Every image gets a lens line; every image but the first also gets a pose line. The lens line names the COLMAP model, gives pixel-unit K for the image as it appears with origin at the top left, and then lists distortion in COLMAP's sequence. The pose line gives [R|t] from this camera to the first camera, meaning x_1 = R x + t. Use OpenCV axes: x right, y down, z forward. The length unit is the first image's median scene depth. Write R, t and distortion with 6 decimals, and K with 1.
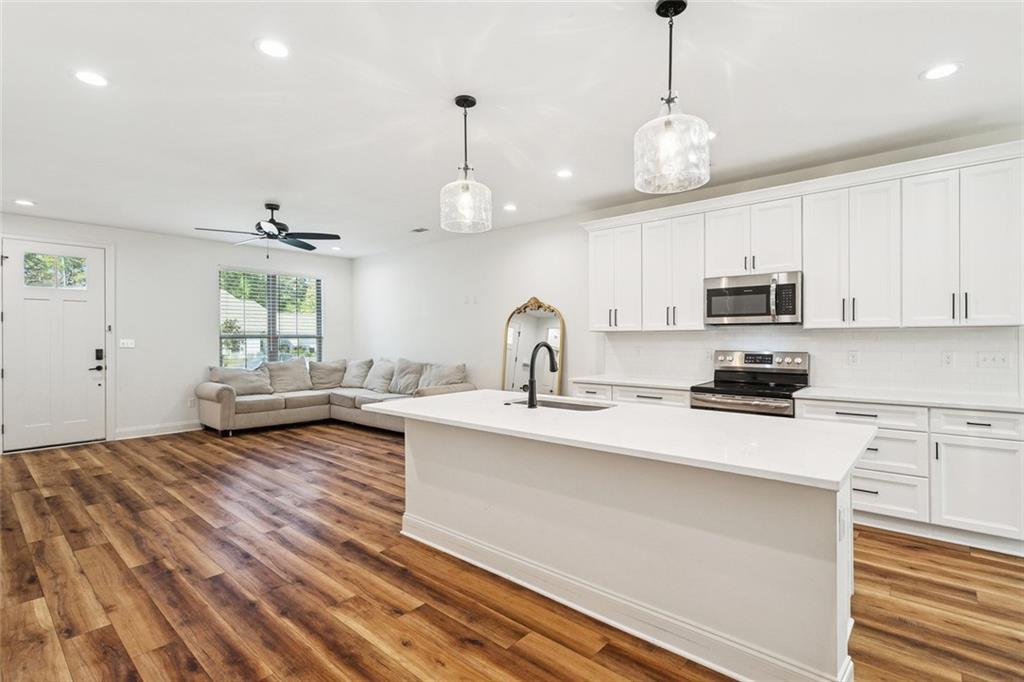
lens RADIAL K [[485.2, 0, 512.0], [0, 485.2, 341.0], [0, 0, 1]] dist [0.002367, 0.000486]
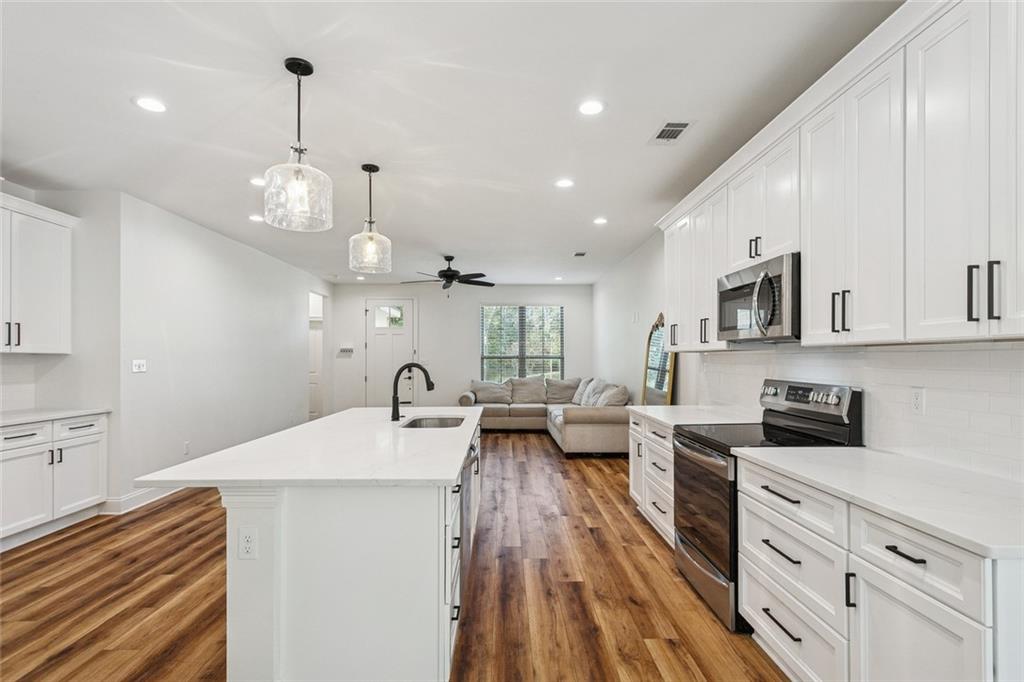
lens RADIAL K [[489.5, 0, 511.2], [0, 489.5, 358.5], [0, 0, 1]] dist [0.000964, 0.000022]
pose [[0.671534, 0.004118, -0.740963, 0.731320], [-0.008311, 0.999964, -0.001975, -0.005856], [0.740927, 0.007484, 0.671543, 0.291462]]
